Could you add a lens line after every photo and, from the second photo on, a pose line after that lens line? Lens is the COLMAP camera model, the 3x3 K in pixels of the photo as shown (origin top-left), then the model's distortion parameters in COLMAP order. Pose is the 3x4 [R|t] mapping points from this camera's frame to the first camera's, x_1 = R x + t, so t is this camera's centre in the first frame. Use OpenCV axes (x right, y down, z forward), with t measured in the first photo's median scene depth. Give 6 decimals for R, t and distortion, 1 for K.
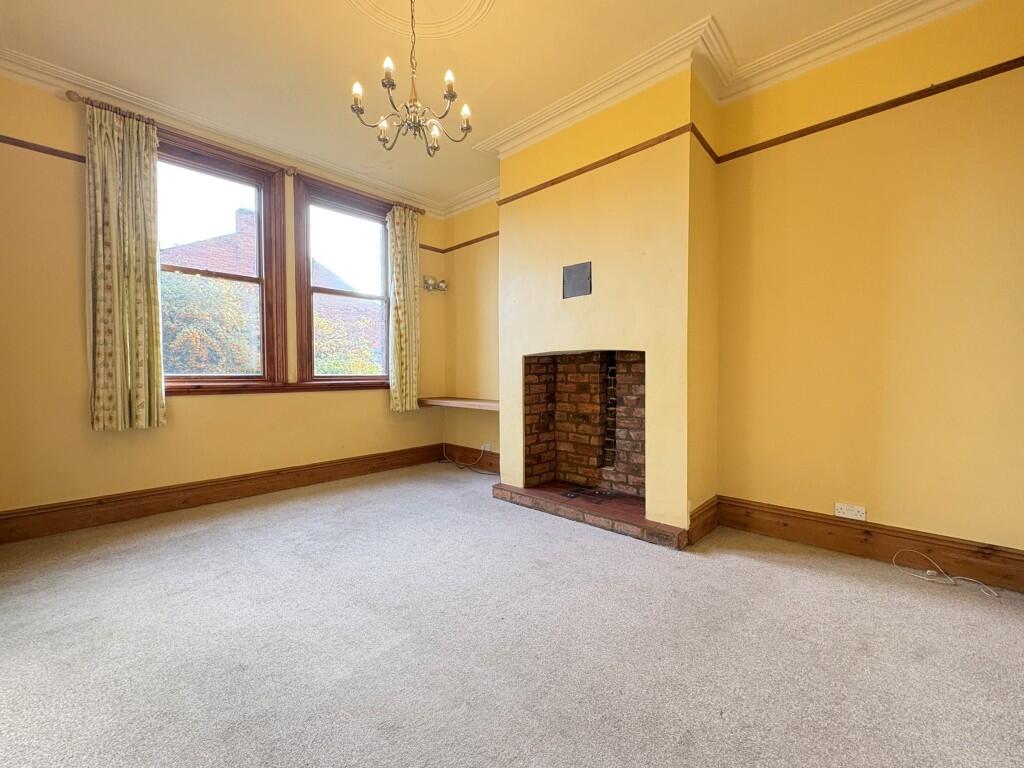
lens RADIAL K [[411.2, 0, 509.1], [0, 411.2, 383.5], [0, 0, 1]] dist [0.001714, 0.000191]
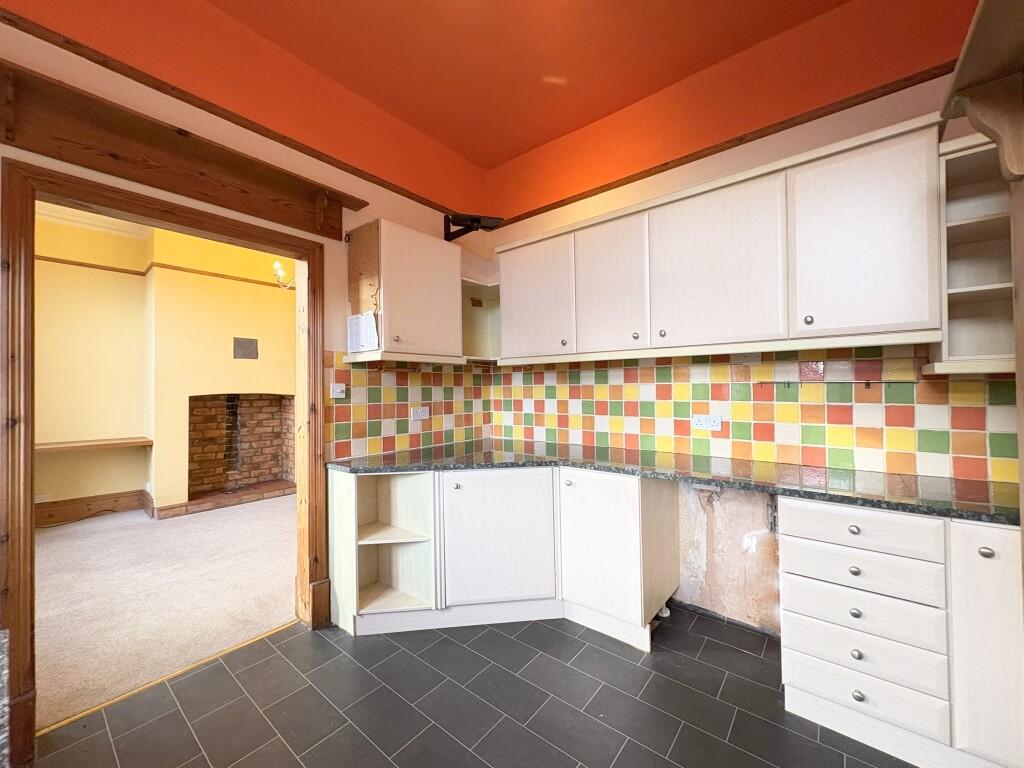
lens RADIAL K [[411.2, 0, 508.4], [0, 411.2, 386.6], [0, 0, 1]] dist [0.001714, 0.000191]
pose [[-0.074671, 0.012408, 0.997131, -1.317966], [0.021691, 0.999706, -0.010815, -0.062398], [-0.996972, 0.020821, -0.074918, 0.118312]]
